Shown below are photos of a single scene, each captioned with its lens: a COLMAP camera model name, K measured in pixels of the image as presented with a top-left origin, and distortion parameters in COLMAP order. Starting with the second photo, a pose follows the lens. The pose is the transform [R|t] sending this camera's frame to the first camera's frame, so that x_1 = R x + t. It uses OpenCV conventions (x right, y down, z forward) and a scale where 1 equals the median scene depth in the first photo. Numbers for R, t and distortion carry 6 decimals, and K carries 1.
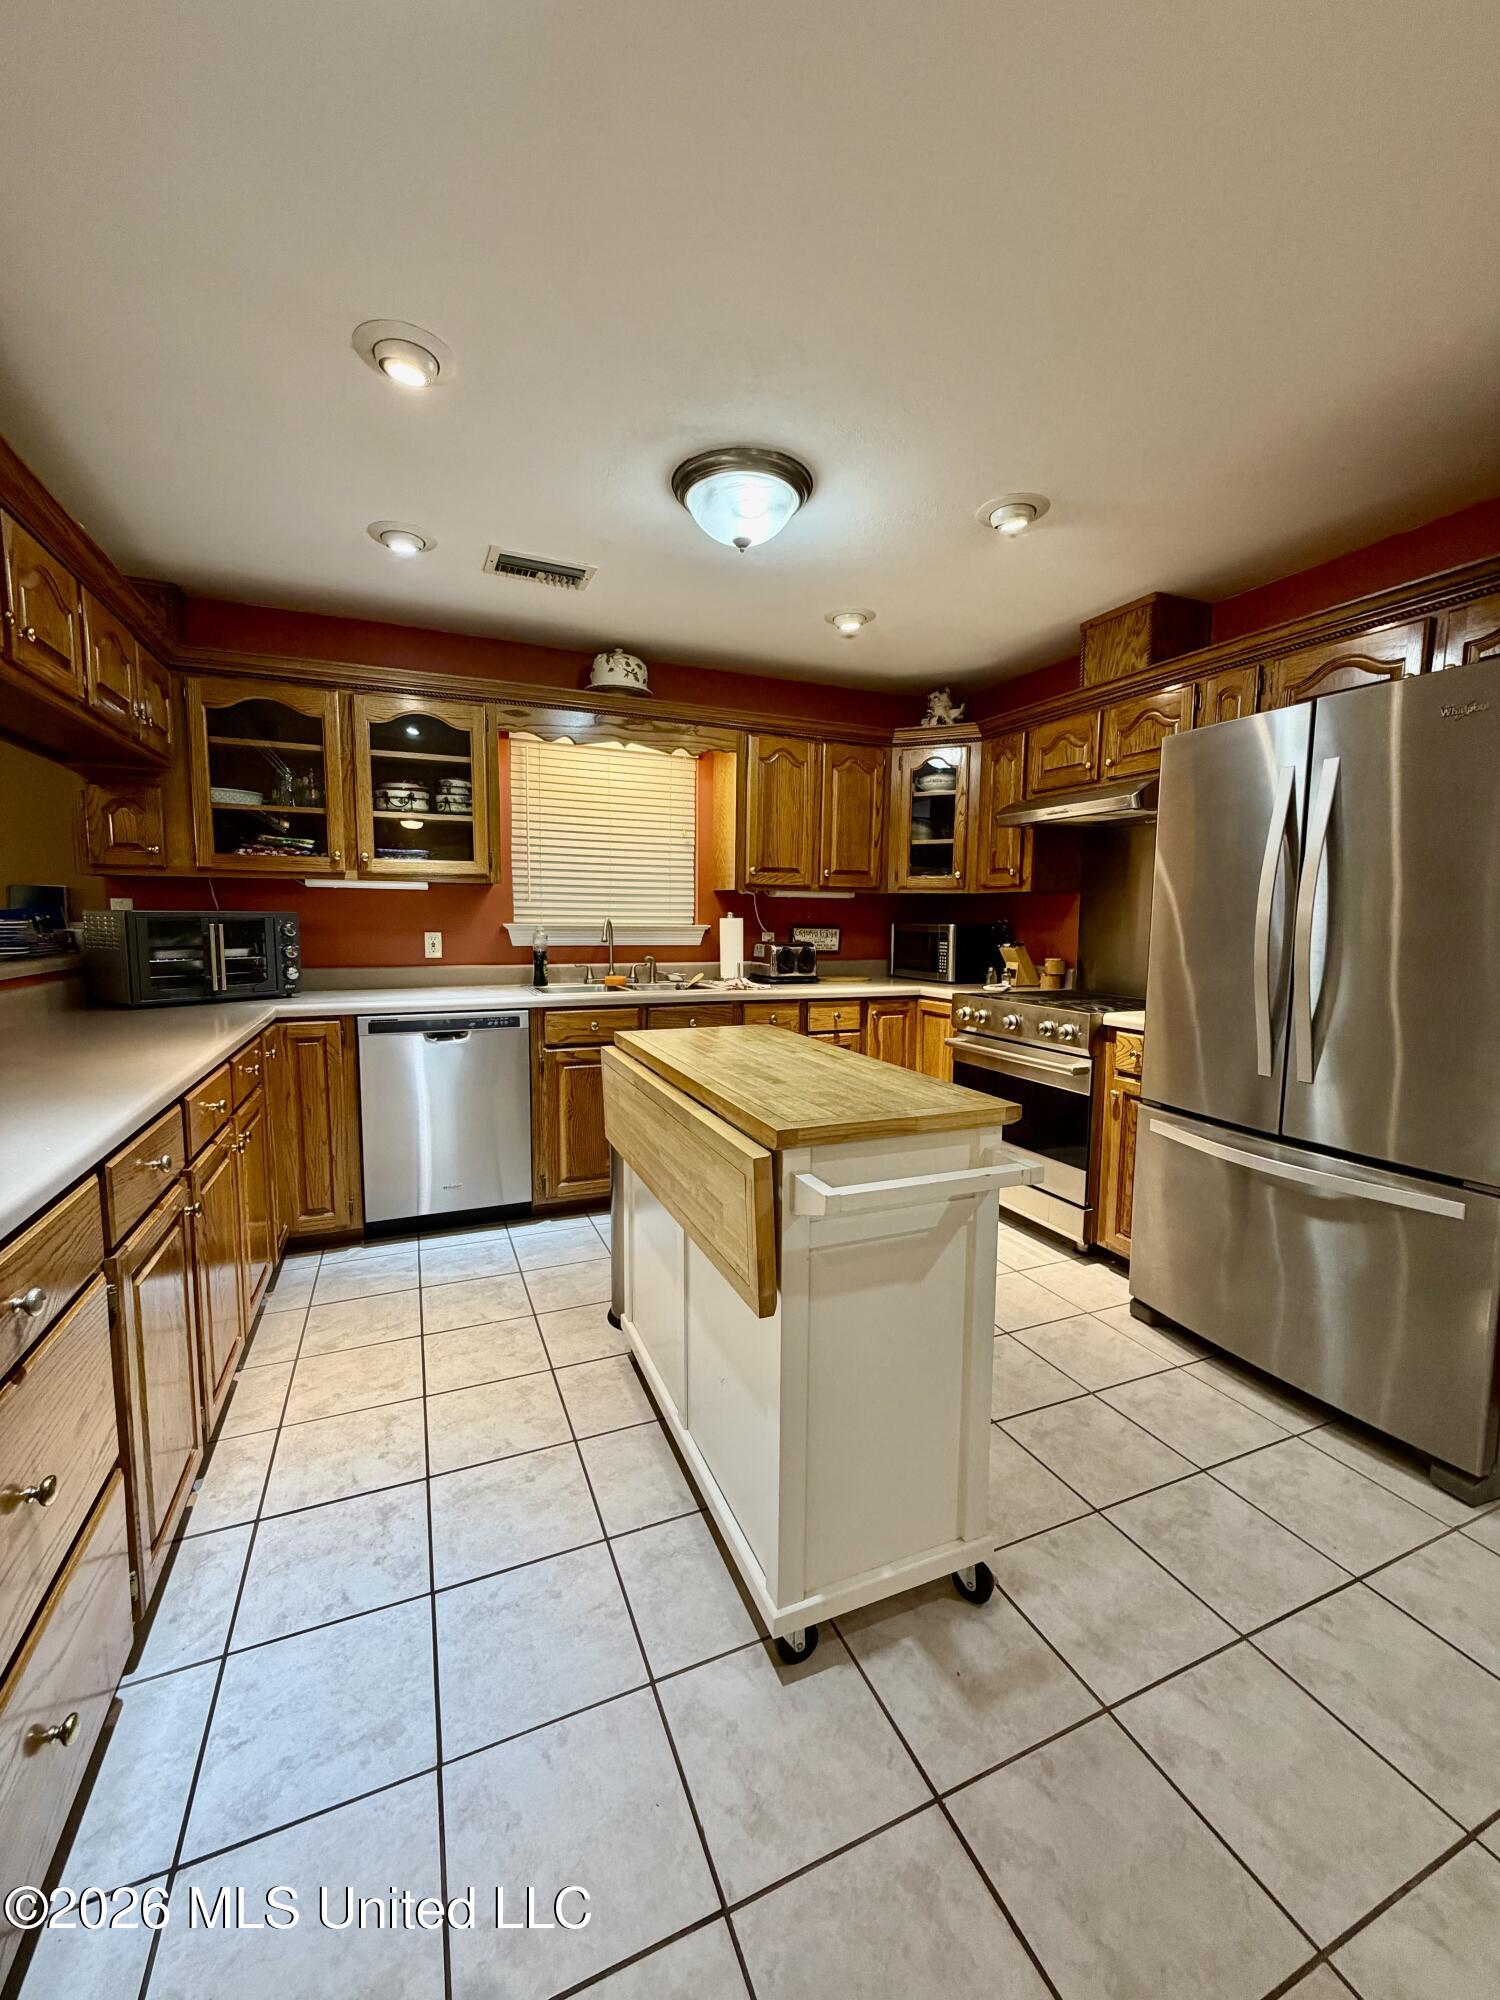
lens RADIAL K [[798.6, 0, 750.7], [0, 798.6, 993.6], [0, 0, 1]] dist [0.000363, 0.000605]
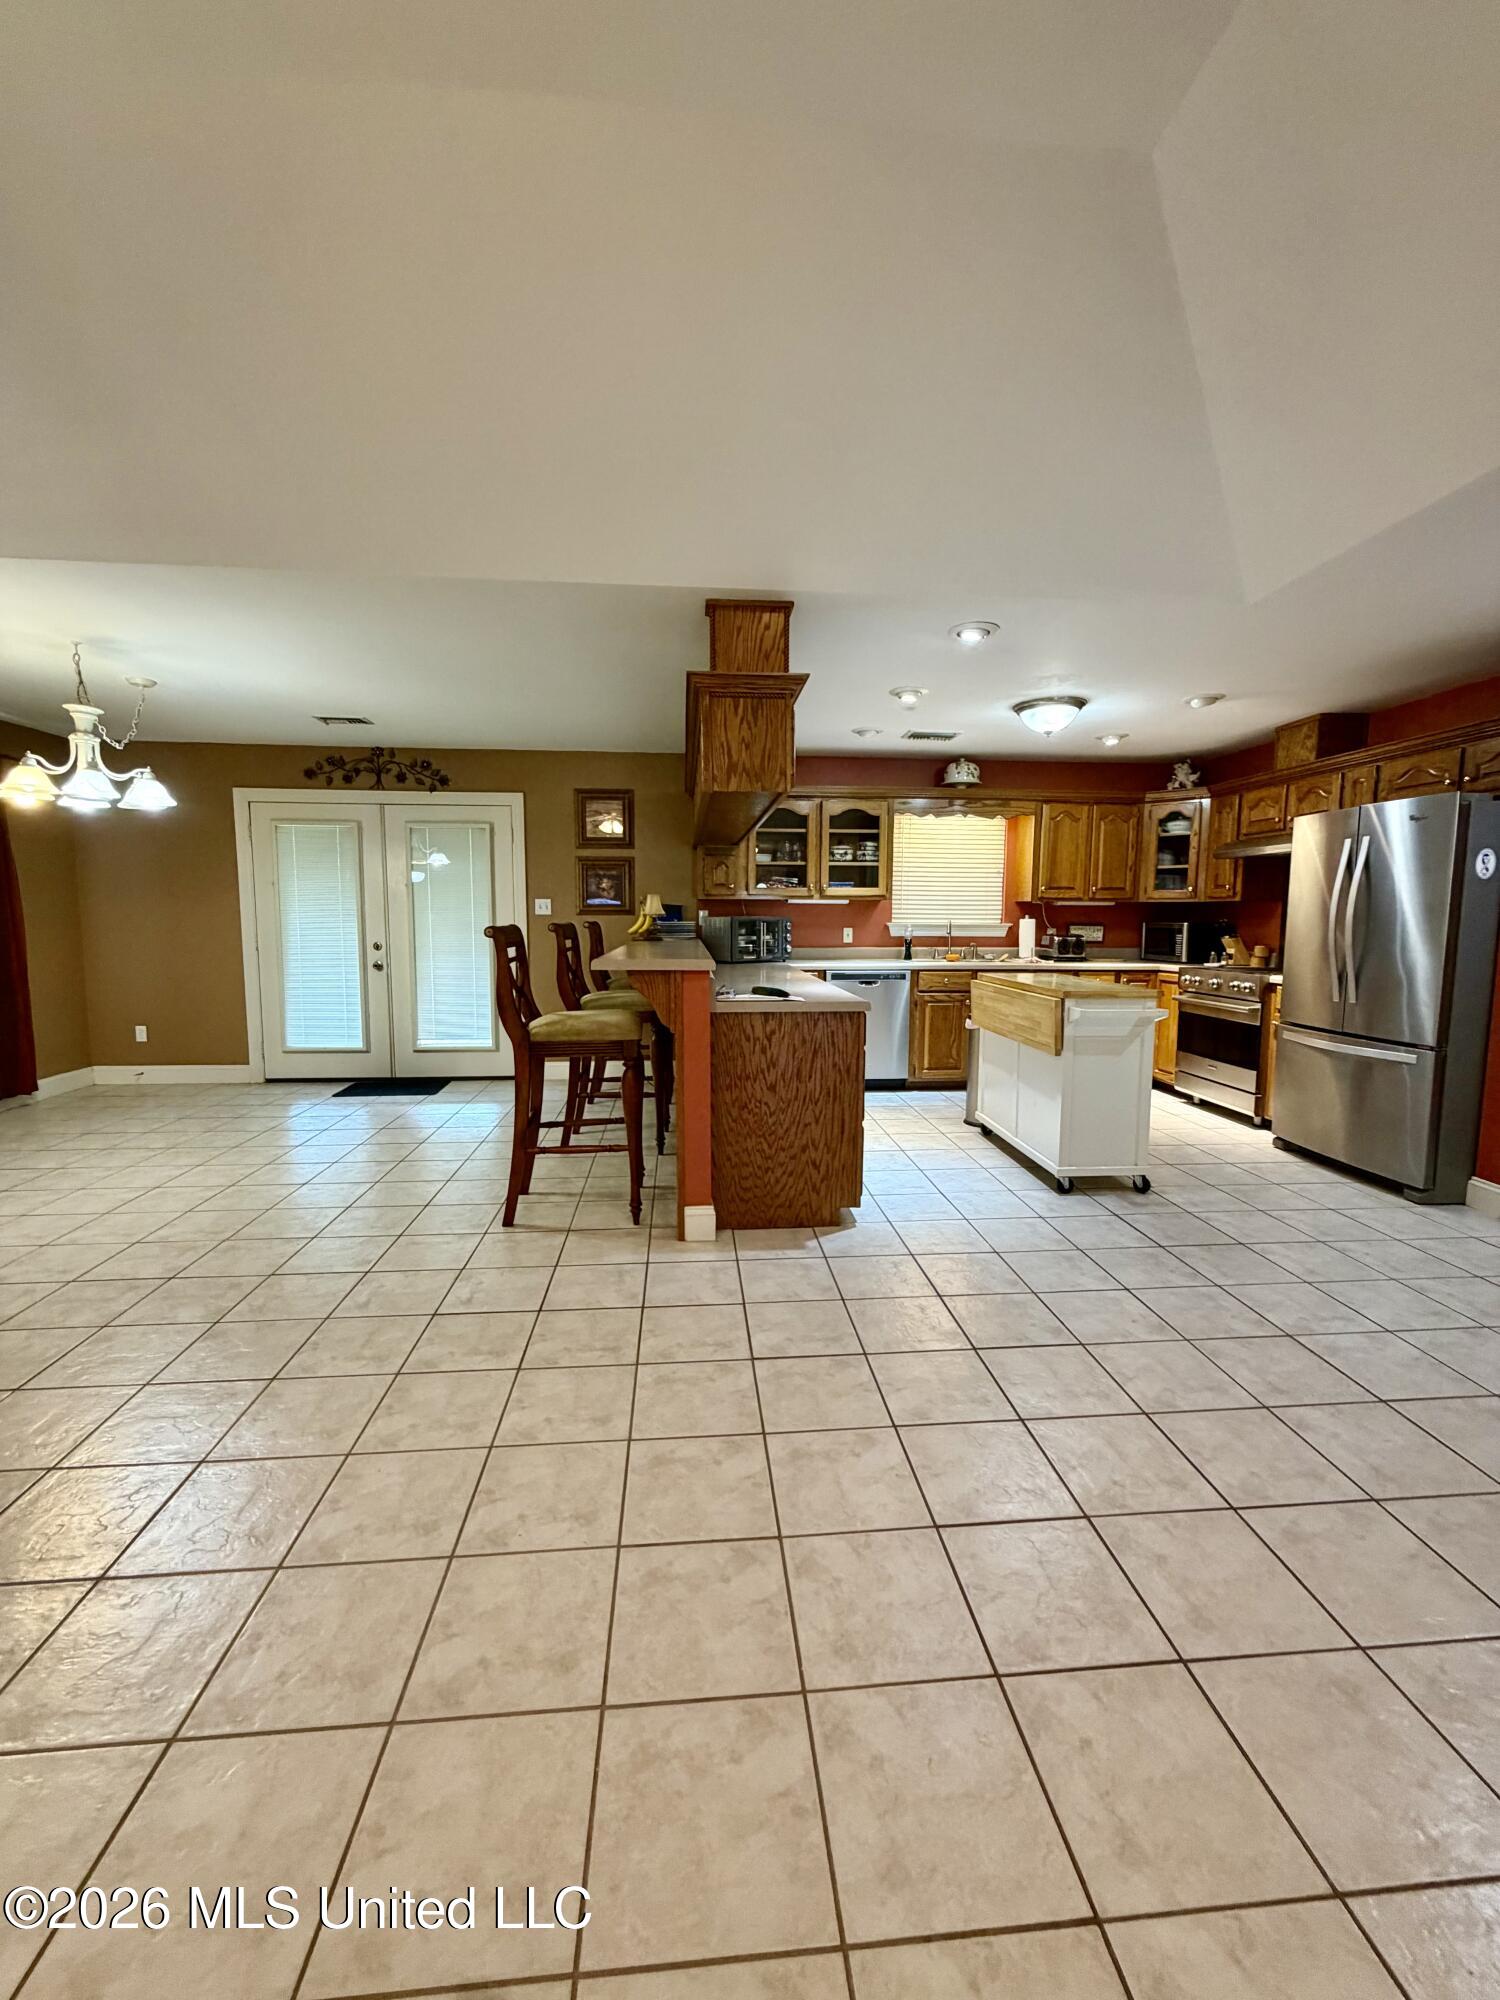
lens RADIAL K [[798.6, 0, 751.0], [0, 798.6, 995.1], [0, 0, 1]] dist [0.000363, 0.000605]
pose [[0.948374, 0.025915, -0.316094, -0.046883], [-0.026008, 0.999654, 0.003925, 0.074619], [0.316086, 0.004499, 0.948720, -0.784062]]
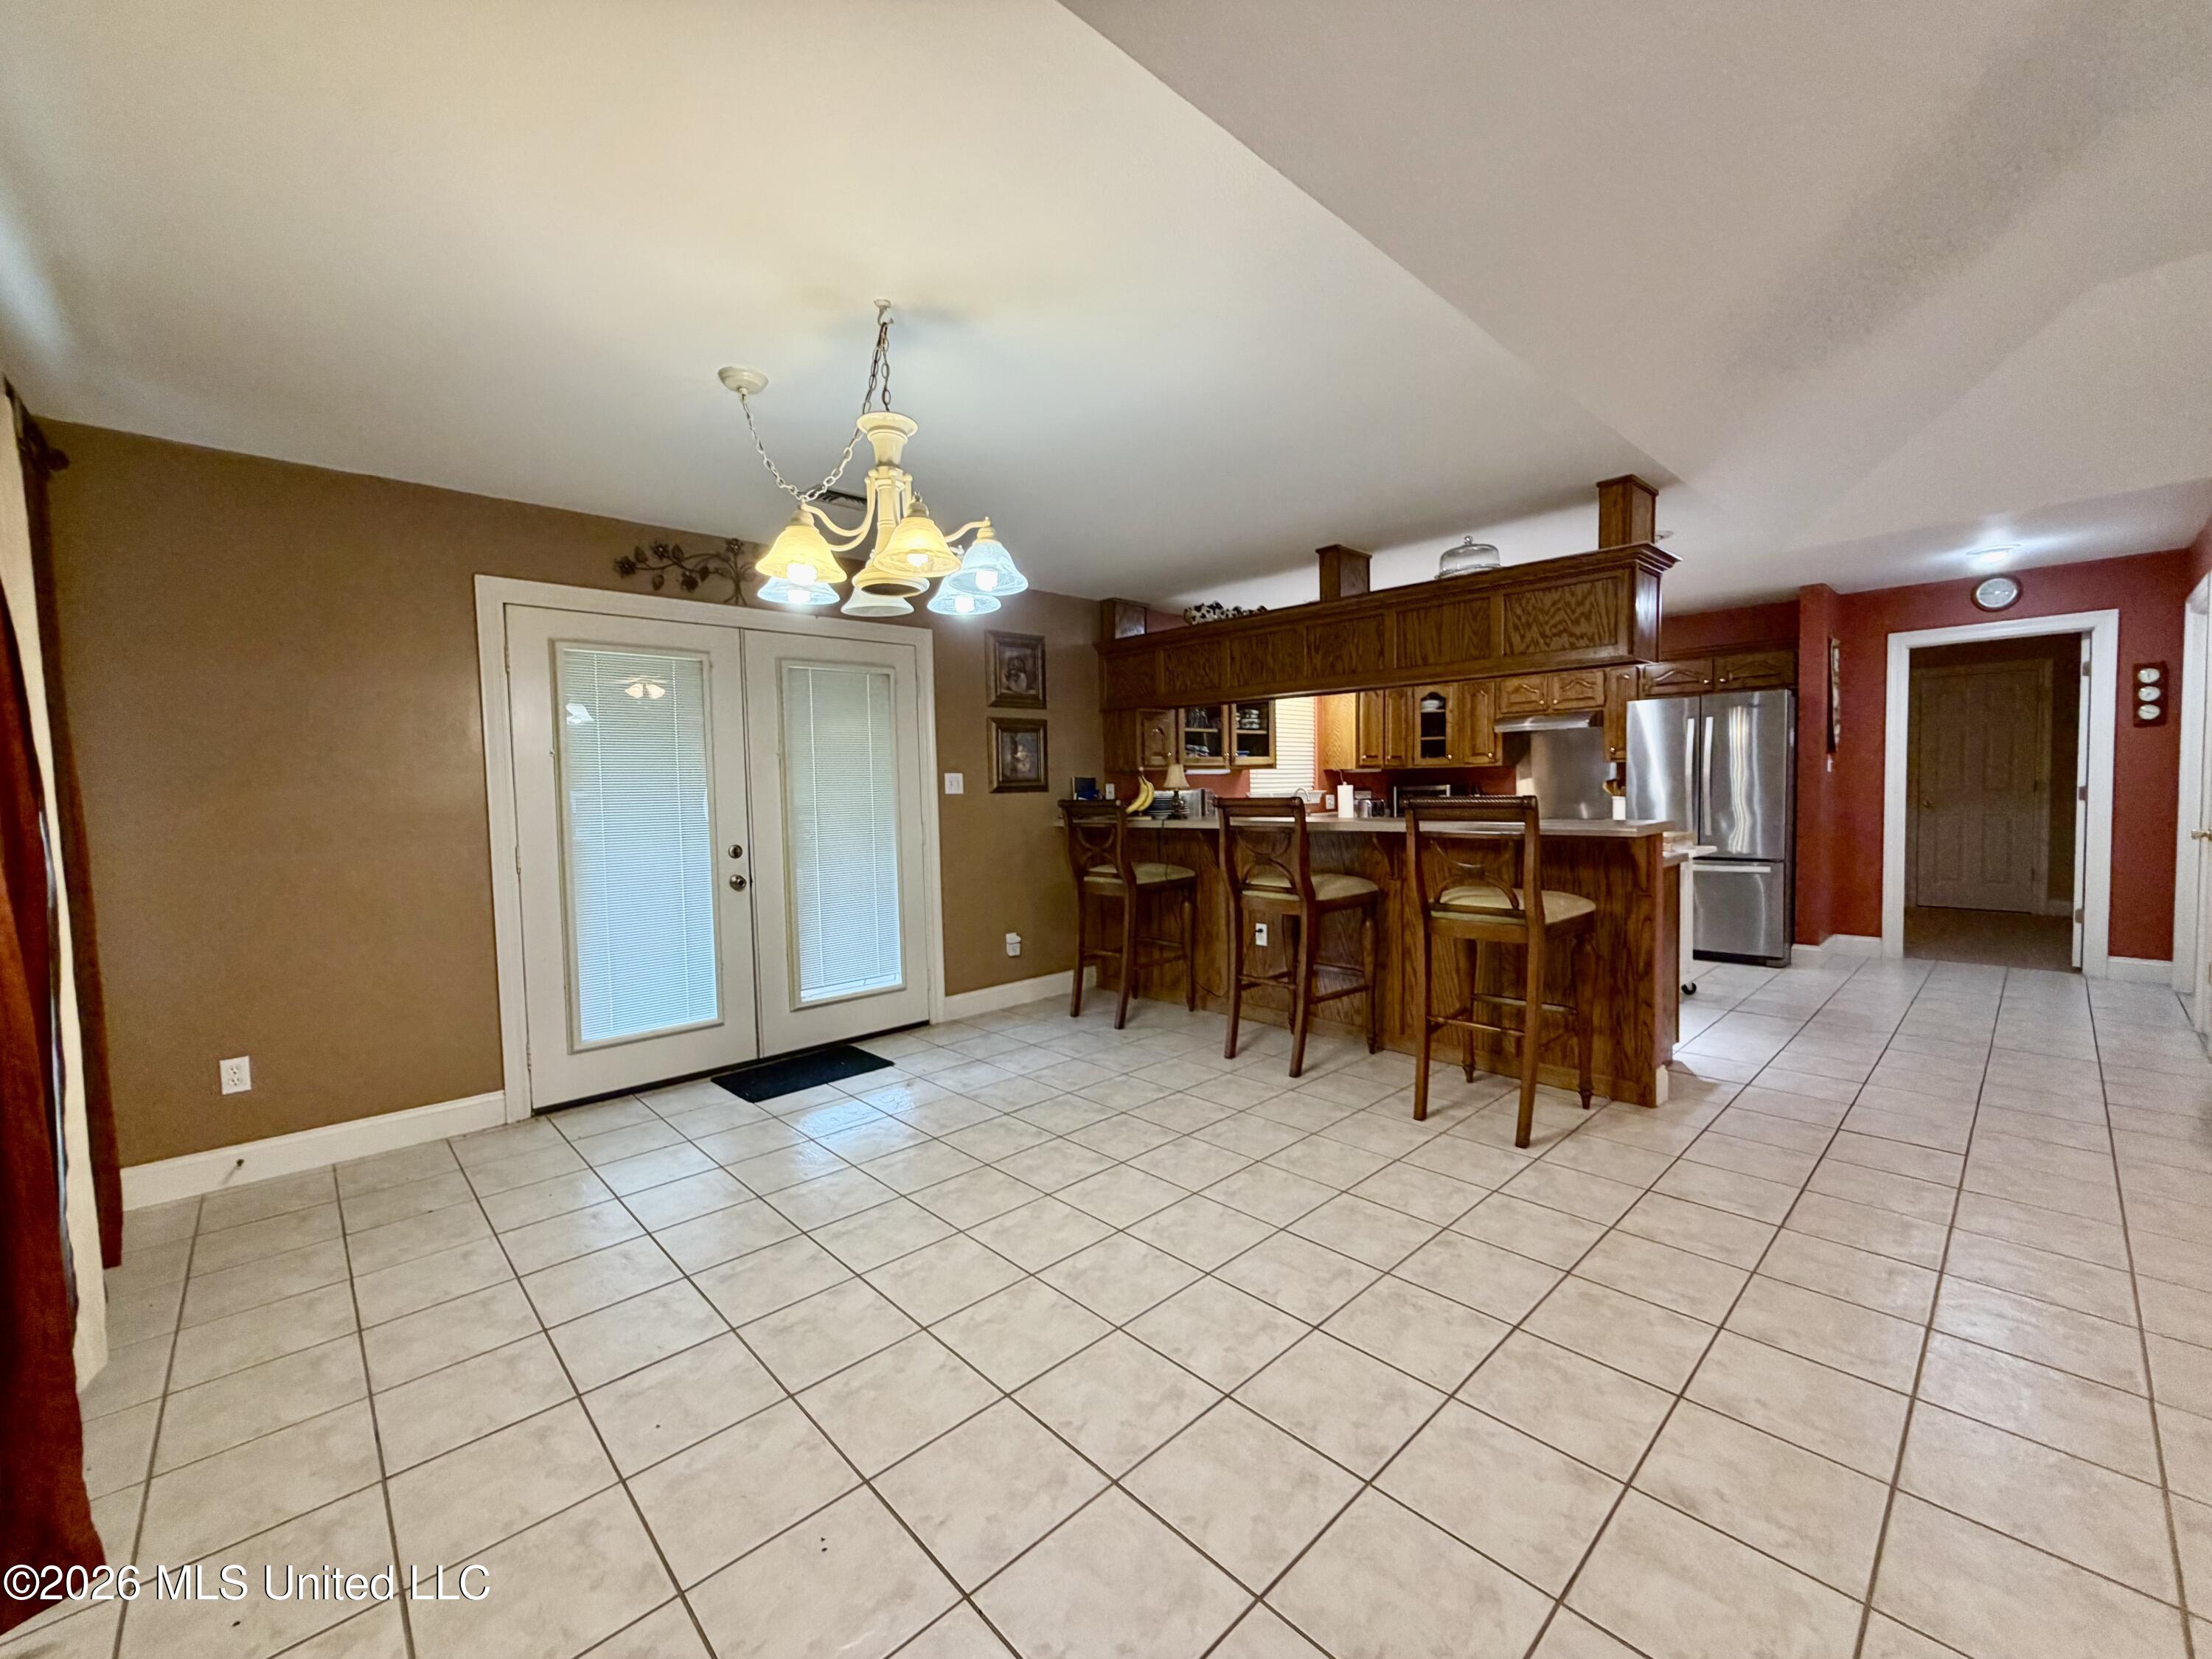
lens RADIAL K [[883.3, 0, 1095.5], [0, 883.3, 836.6], [0, 0, 1]] dist [0.000363, 0.000605]
pose [[0.941510, -0.051443, 0.333035, -1.363494], [0.065853, 0.997312, -0.032119, 0.044962], [-0.330488, 0.052172, 0.942367, -0.686633]]
